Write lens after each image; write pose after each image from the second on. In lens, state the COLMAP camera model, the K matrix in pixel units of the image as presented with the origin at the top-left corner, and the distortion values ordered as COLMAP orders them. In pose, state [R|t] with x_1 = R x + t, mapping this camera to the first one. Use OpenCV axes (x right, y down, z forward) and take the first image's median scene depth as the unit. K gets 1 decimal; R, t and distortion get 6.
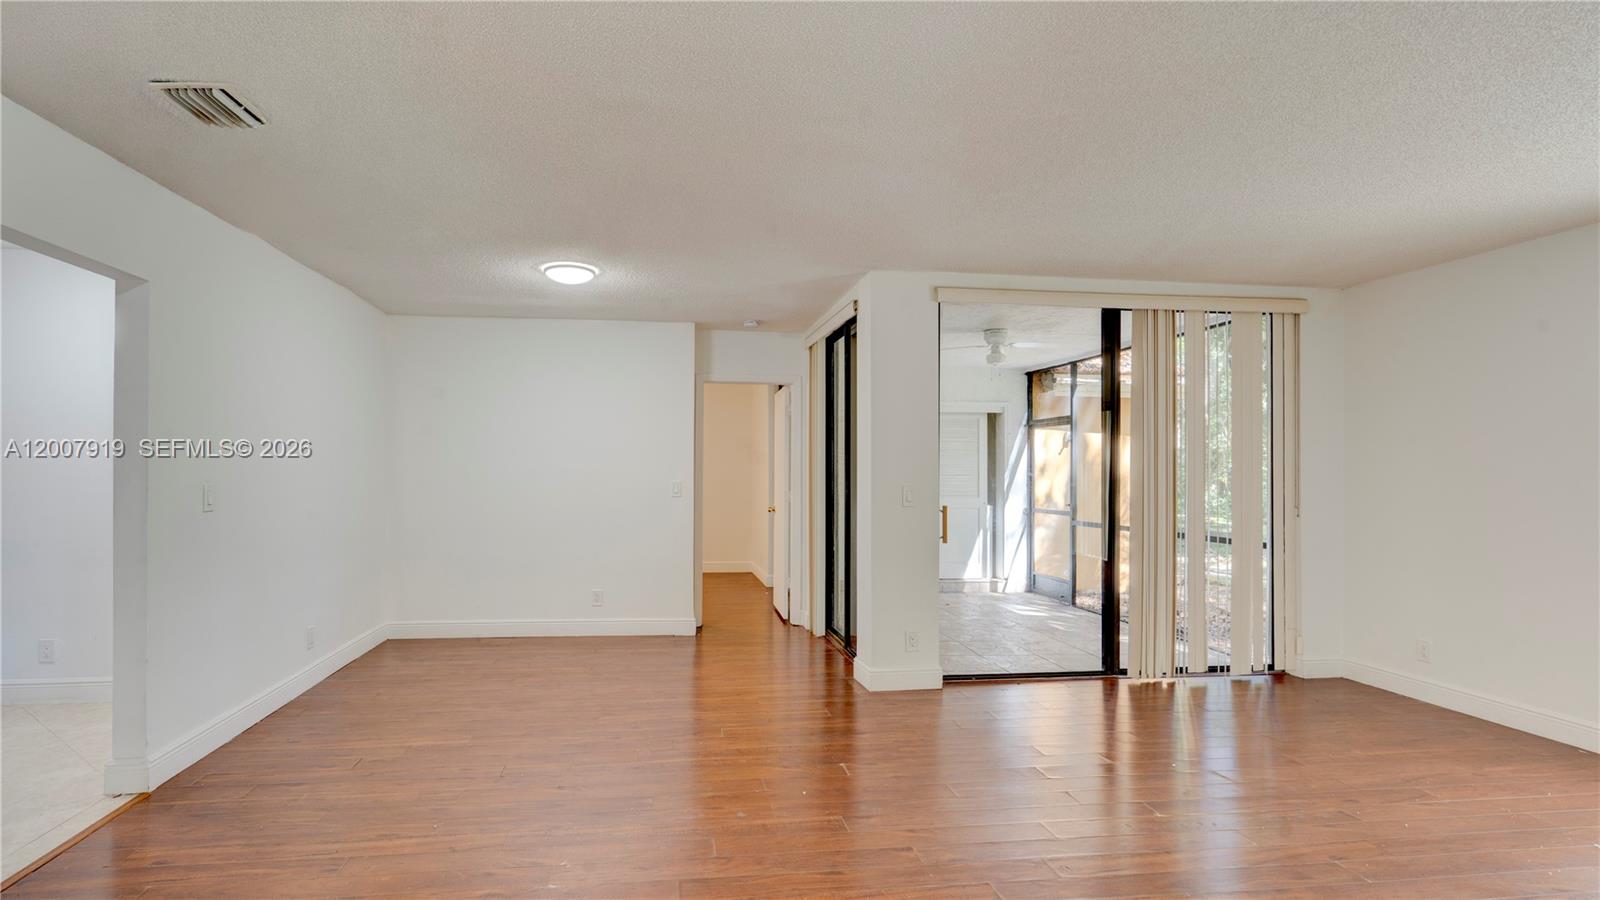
lens RADIAL K [[766.6, 0, 793.2], [0, 766.6, 462.1], [0, 0, 1]] dist [-0.004739, 0.002621]
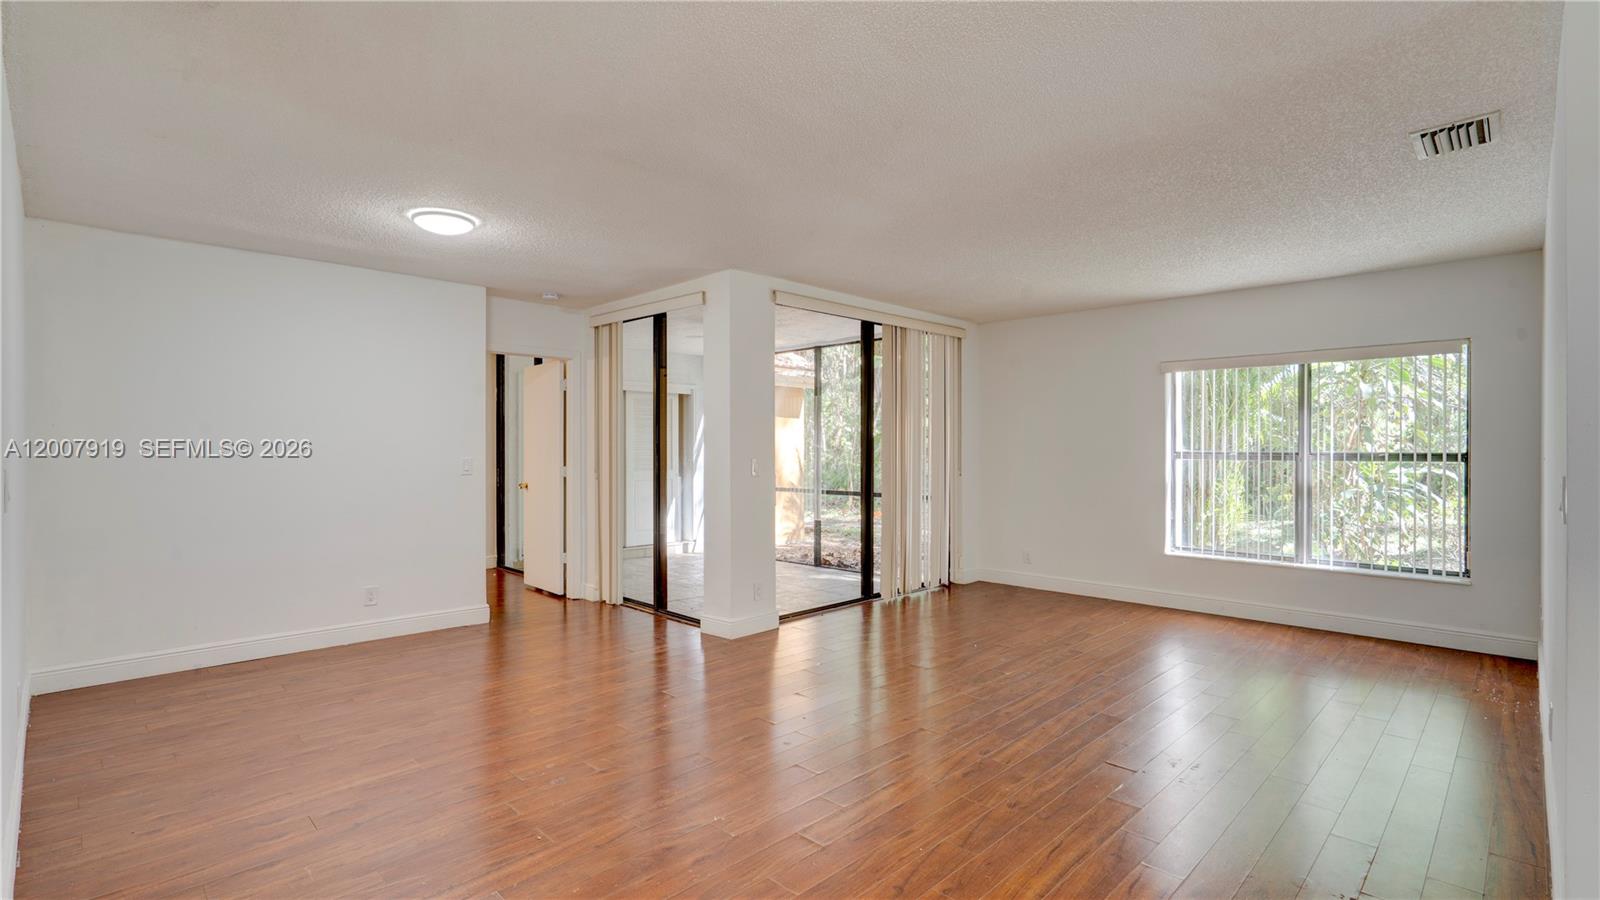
lens RADIAL K [[766.6, 0, 747.8], [0, 766.6, 437.5], [0, 0, 1]] dist [-0.004739, 0.002621]
pose [[0.787818, 0.000920, 0.615907, -0.571801], [-0.001874, 0.999998, 0.000903, -0.002023], [-0.615905, -0.001865, 0.787818, 0.087444]]
